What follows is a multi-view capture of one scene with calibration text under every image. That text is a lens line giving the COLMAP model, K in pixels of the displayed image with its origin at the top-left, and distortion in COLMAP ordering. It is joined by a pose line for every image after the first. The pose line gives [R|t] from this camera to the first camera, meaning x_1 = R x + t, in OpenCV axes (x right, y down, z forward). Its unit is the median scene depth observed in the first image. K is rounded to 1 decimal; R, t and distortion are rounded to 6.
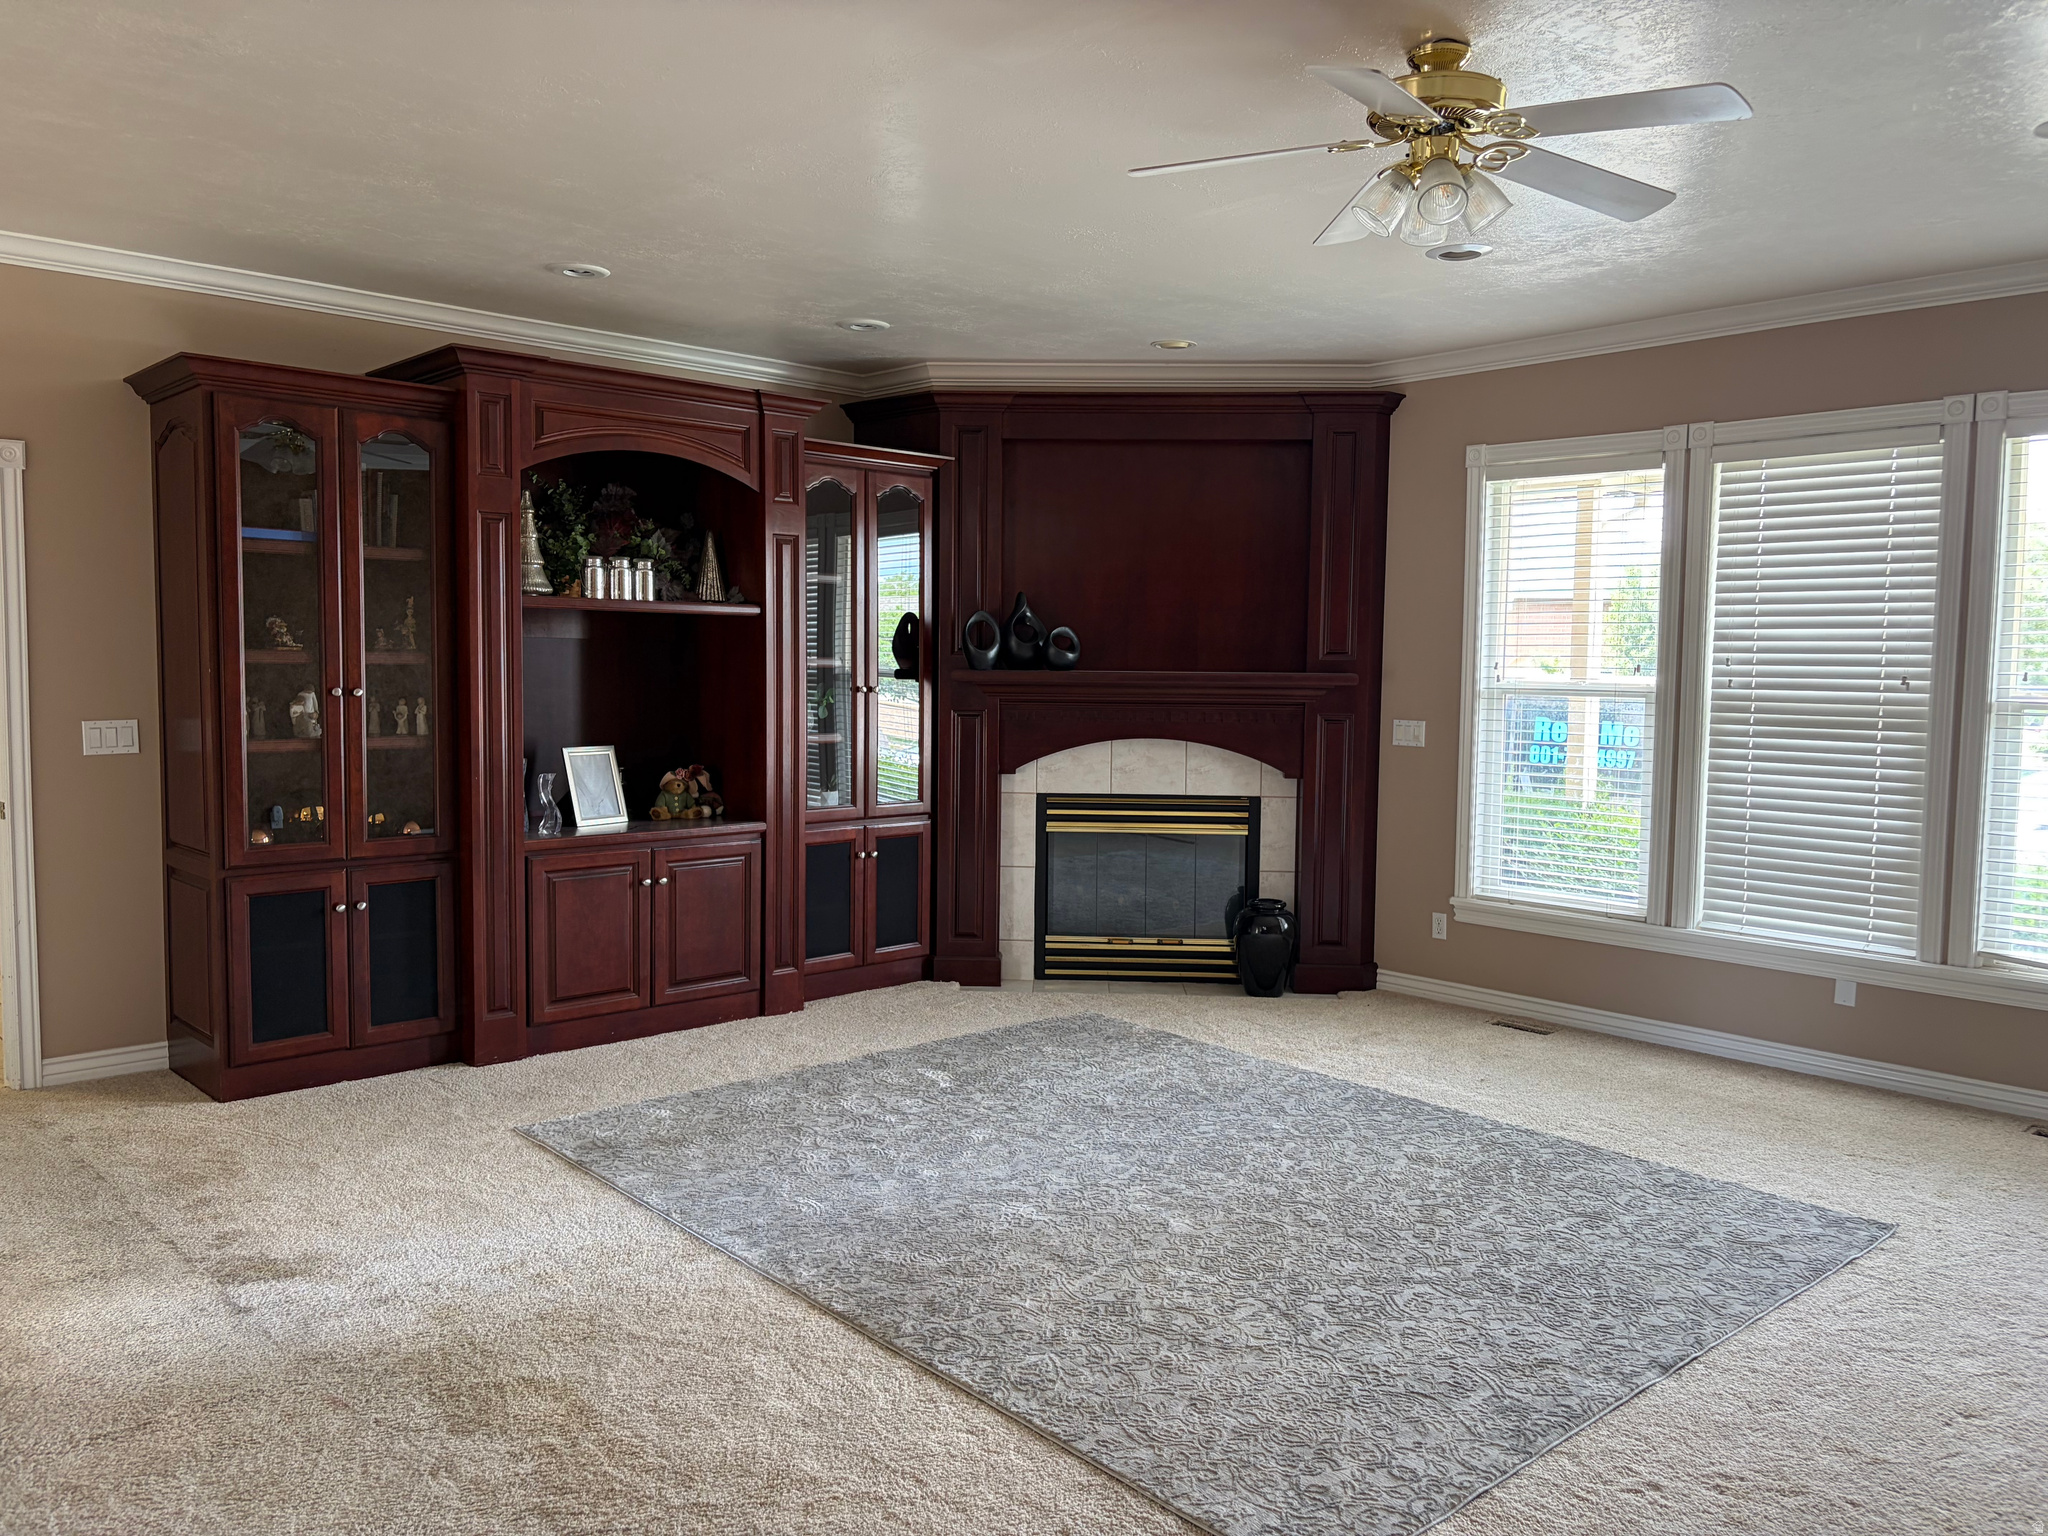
lens RADIAL K [[1544.7, 0, 1025.6], [0, 1544.7, 773.7], [0, 0, 1]] dist [0.066520, -0.084559]
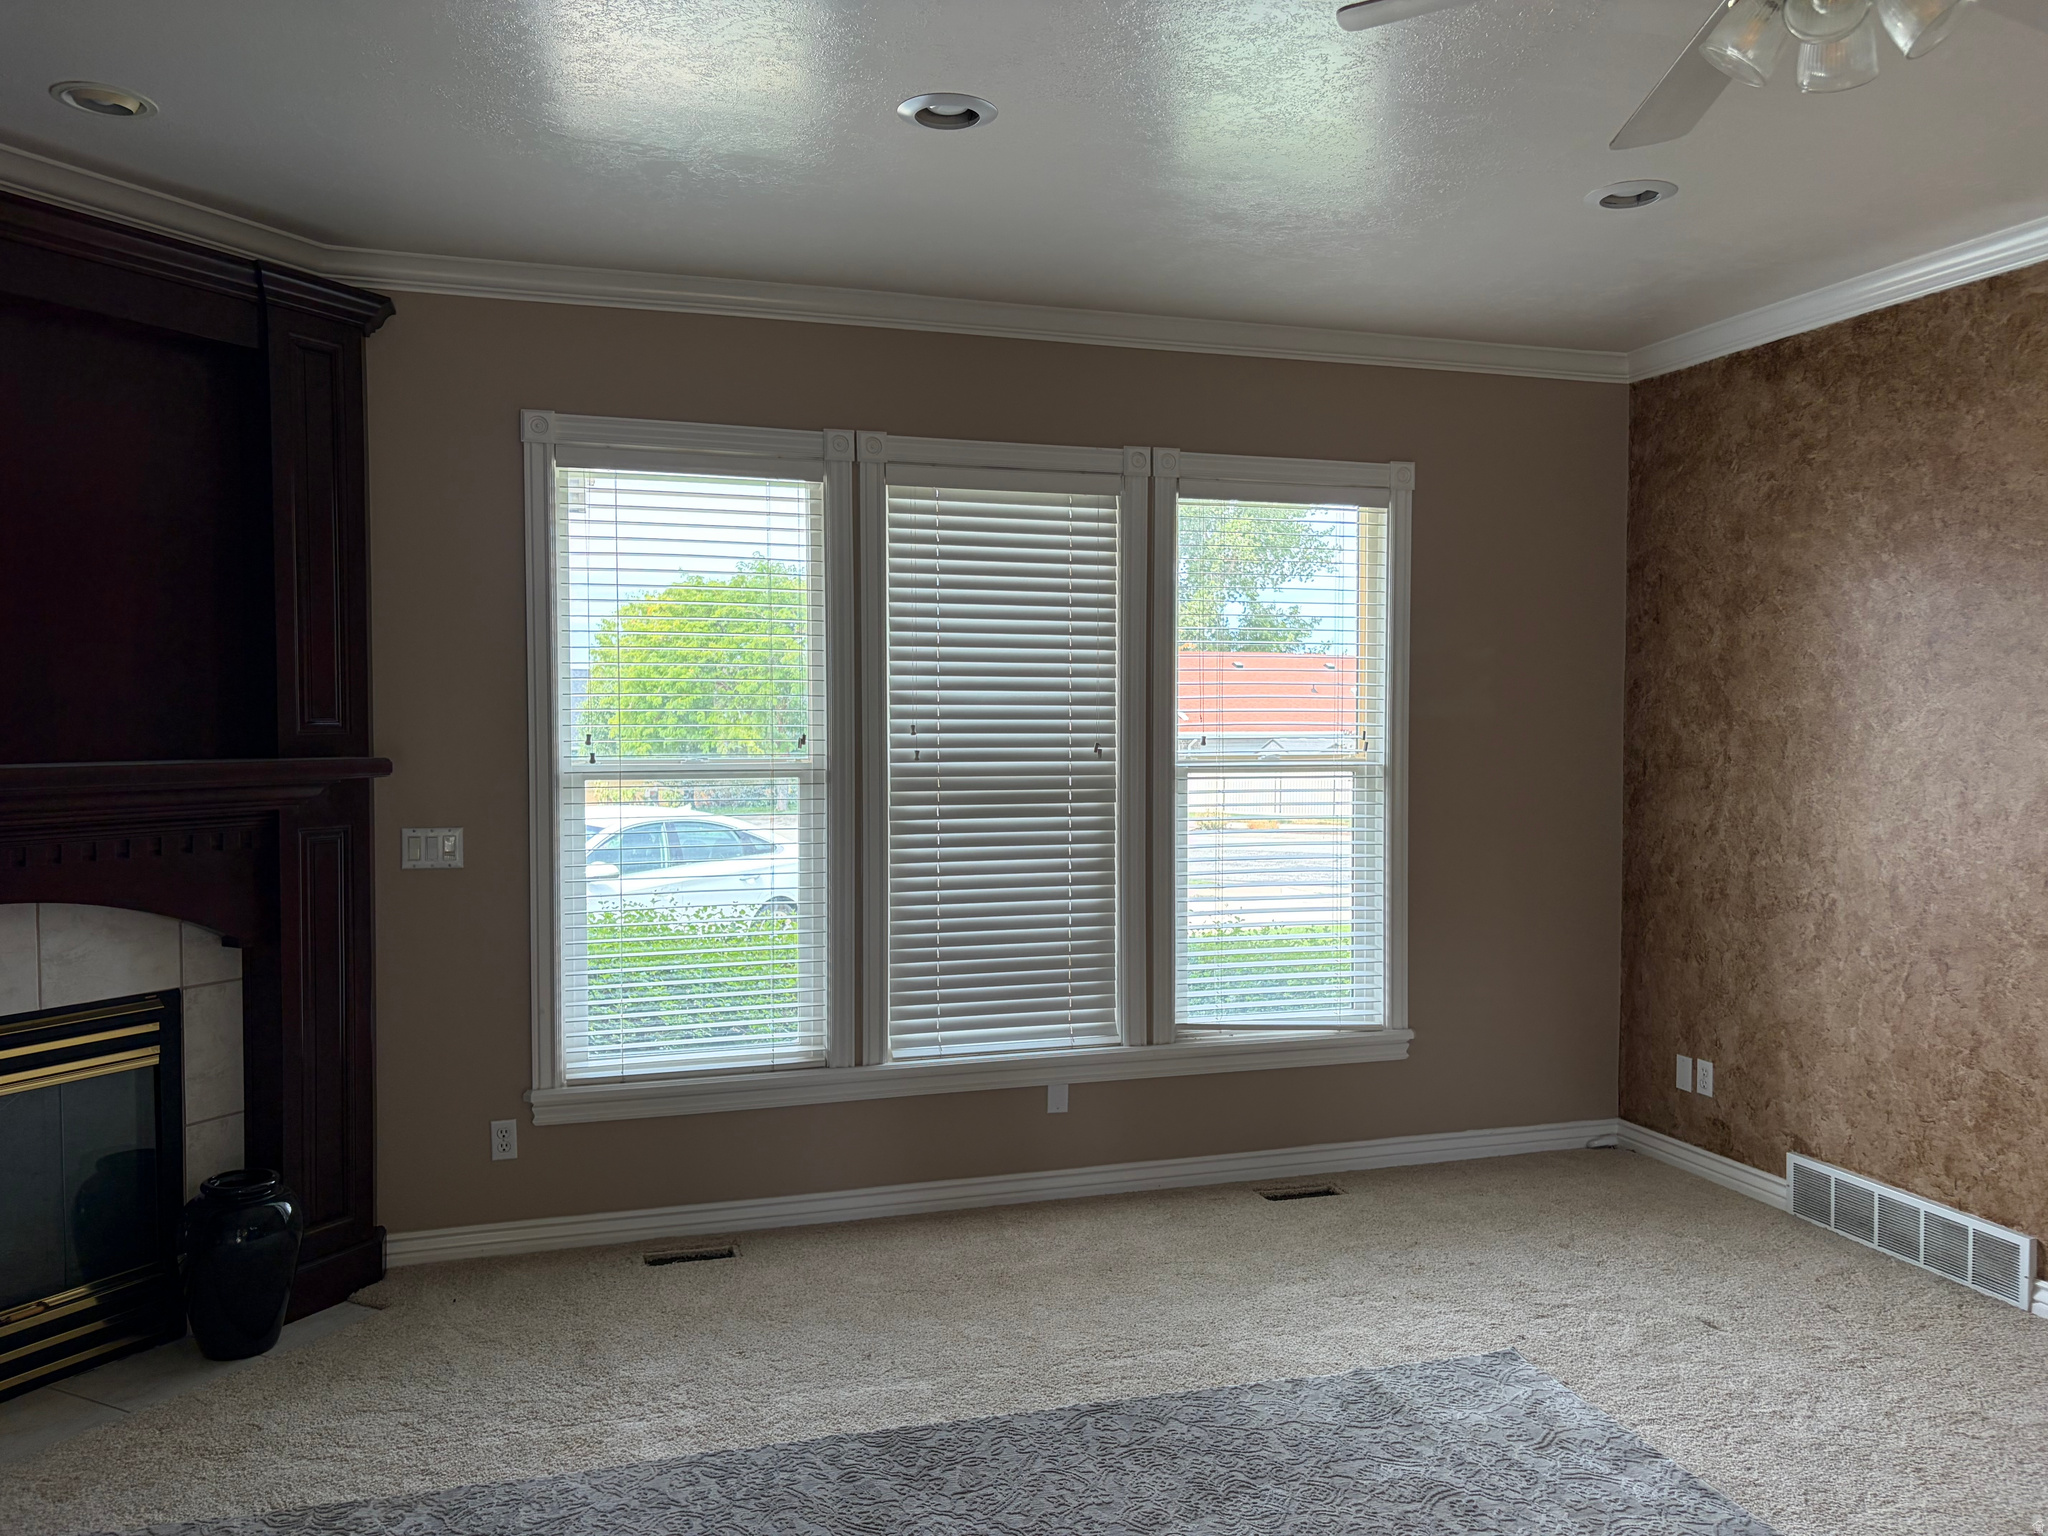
lens RADIAL K [[1544.7, 0, 1025.6], [0, 1544.7, 773.7], [0, 0, 1]] dist [0.066520, -0.084559]
pose [[0.424134, -0.045780, 0.904441, -0.261760], [0.074267, 0.997116, 0.015644, -0.056922], [-0.902549, 0.060535, 0.426311, 0.602388]]
